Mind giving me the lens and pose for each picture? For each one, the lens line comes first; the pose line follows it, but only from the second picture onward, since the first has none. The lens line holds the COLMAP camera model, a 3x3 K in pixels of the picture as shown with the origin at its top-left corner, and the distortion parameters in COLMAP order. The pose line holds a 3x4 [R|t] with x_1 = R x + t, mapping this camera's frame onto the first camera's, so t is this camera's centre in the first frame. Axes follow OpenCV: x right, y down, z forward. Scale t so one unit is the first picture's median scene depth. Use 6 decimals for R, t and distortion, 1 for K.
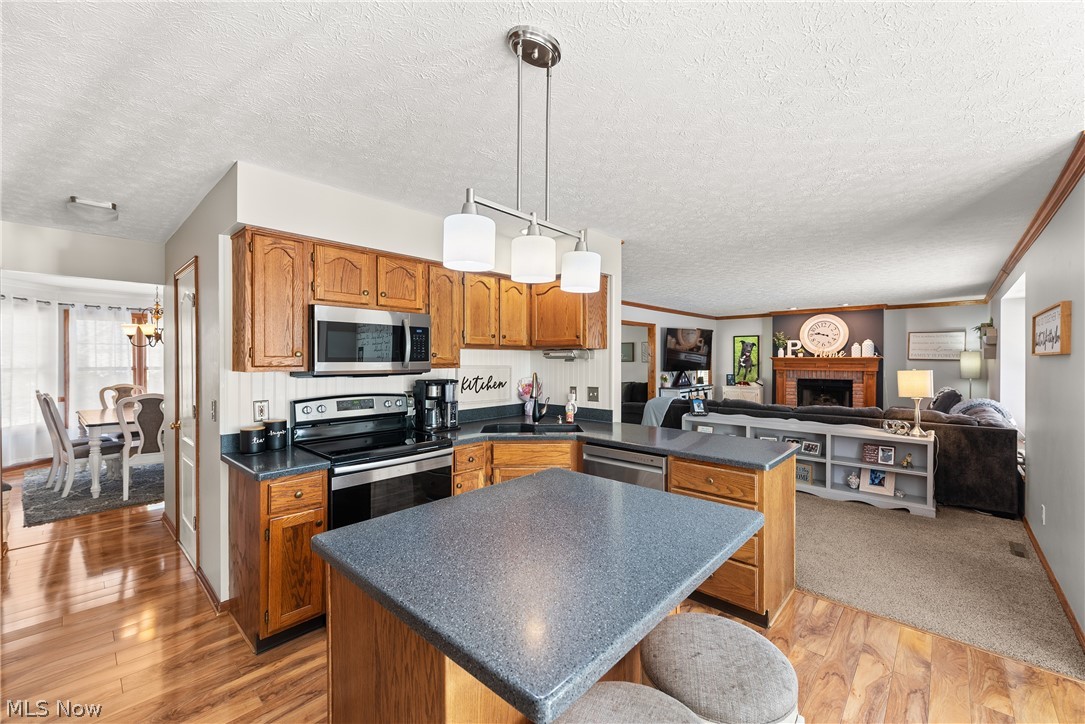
lens RADIAL K [[433.9, 0, 540.6], [0, 433.9, 360.3], [0, 0, 1]] dist [-0.000687, -0.000217]
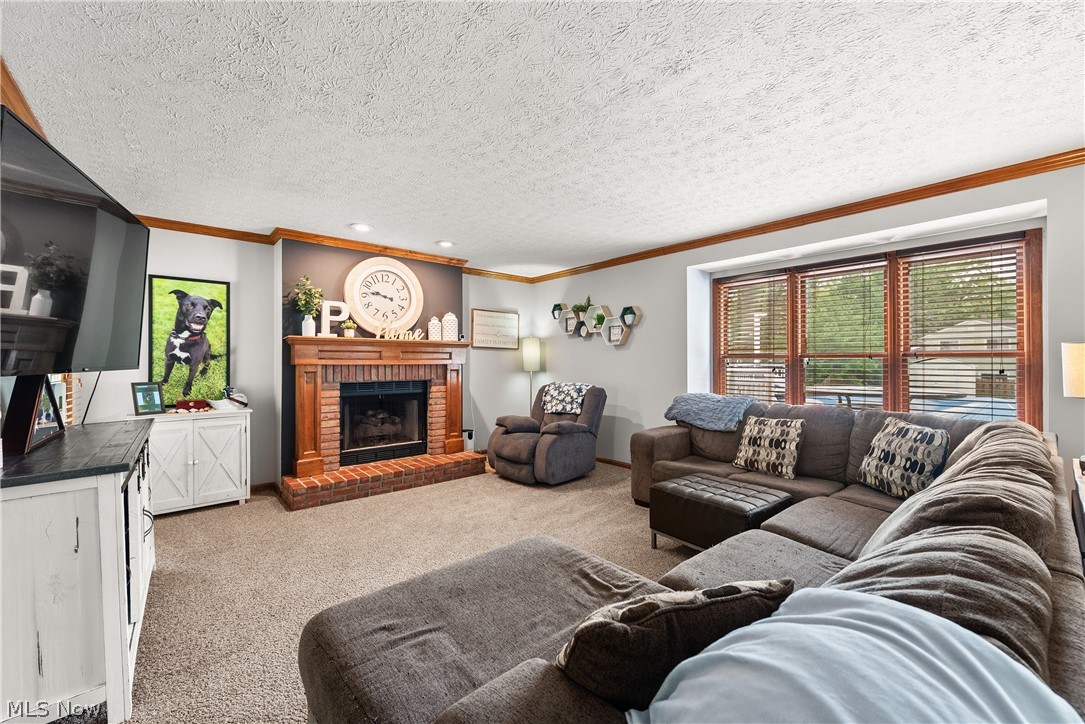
lens RADIAL K [[433.9, 0, 542.8], [0, 433.9, 362.7], [0, 0, 1]] dist [-0.000687, -0.000217]
pose [[0.119206, -0.002899, 0.992865, 0.149074], [0.004987, 0.999985, 0.002321, 0.019820], [-0.992857, 0.004674, 0.119219, 0.726862]]
